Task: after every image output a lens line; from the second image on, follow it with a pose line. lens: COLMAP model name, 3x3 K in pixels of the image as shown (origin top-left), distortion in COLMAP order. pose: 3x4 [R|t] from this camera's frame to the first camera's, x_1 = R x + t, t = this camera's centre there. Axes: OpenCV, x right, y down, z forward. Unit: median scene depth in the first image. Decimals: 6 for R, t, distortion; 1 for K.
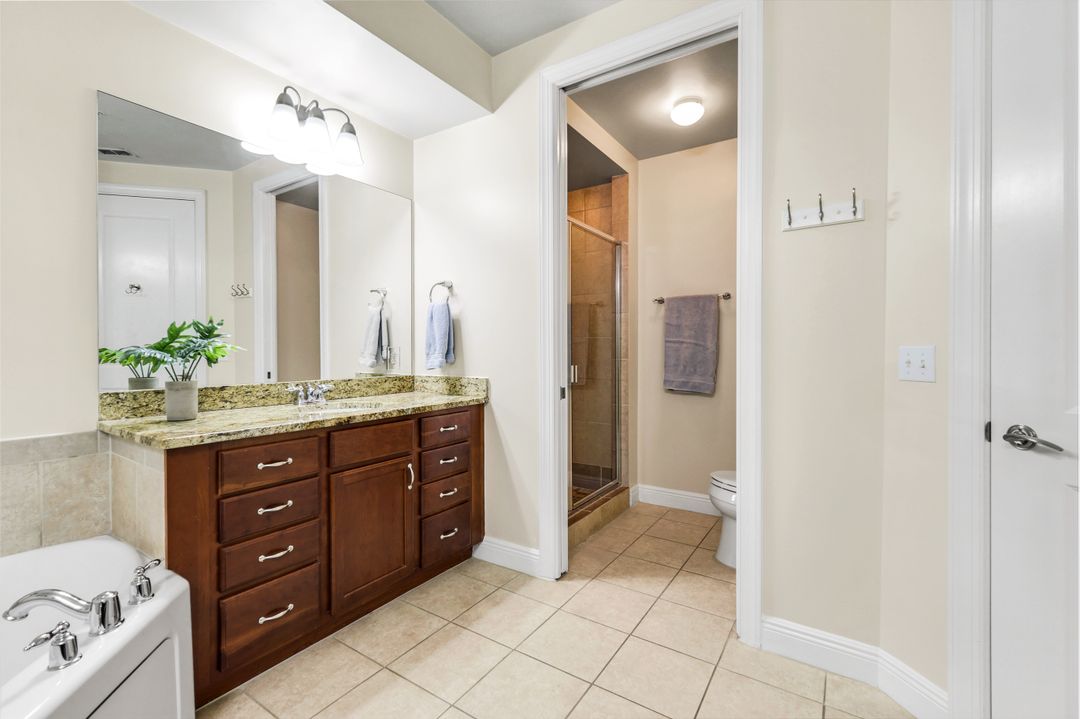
lens RADIAL K [[470.3, 0, 543.4], [0, 470.3, 352.0], [0, 0, 1]] dist [0.001665, 0.000066]
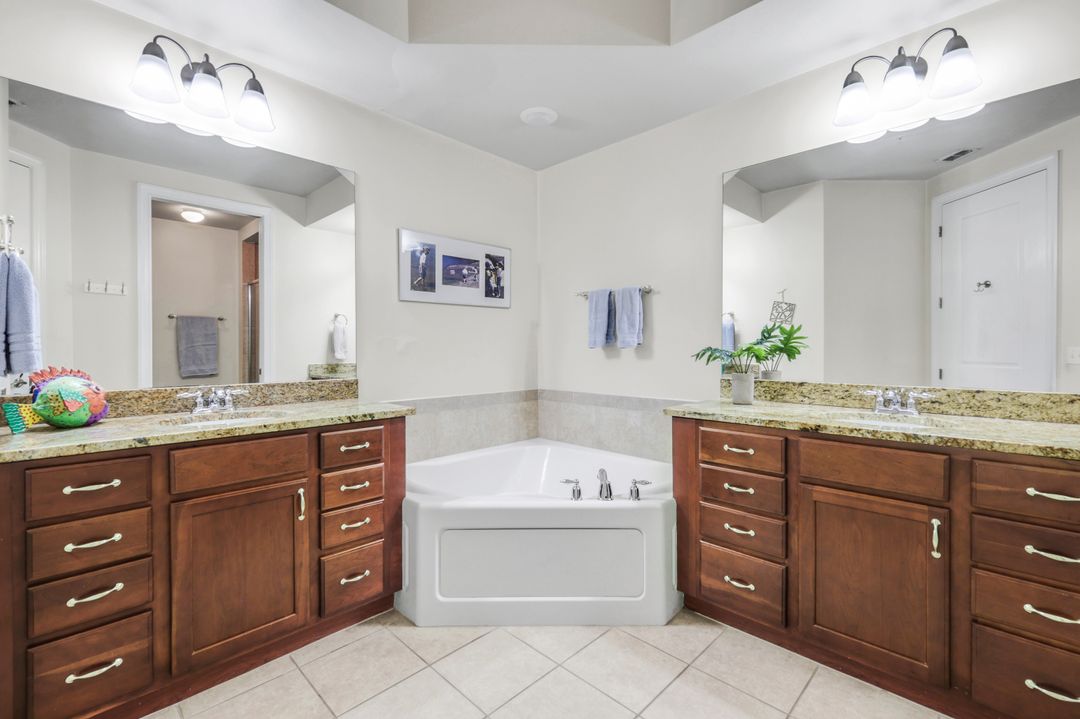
lens RADIAL K [[470.3, 0, 544.8], [0, 470.3, 357.6], [0, 0, 1]] dist [0.001665, 0.000066]
pose [[-0.205153, 0.014994, -0.978615, 0.531892], [-0.004839, 0.999855, 0.016334, 0.000457], [0.978718, 0.008087, -0.205051, 0.660027]]
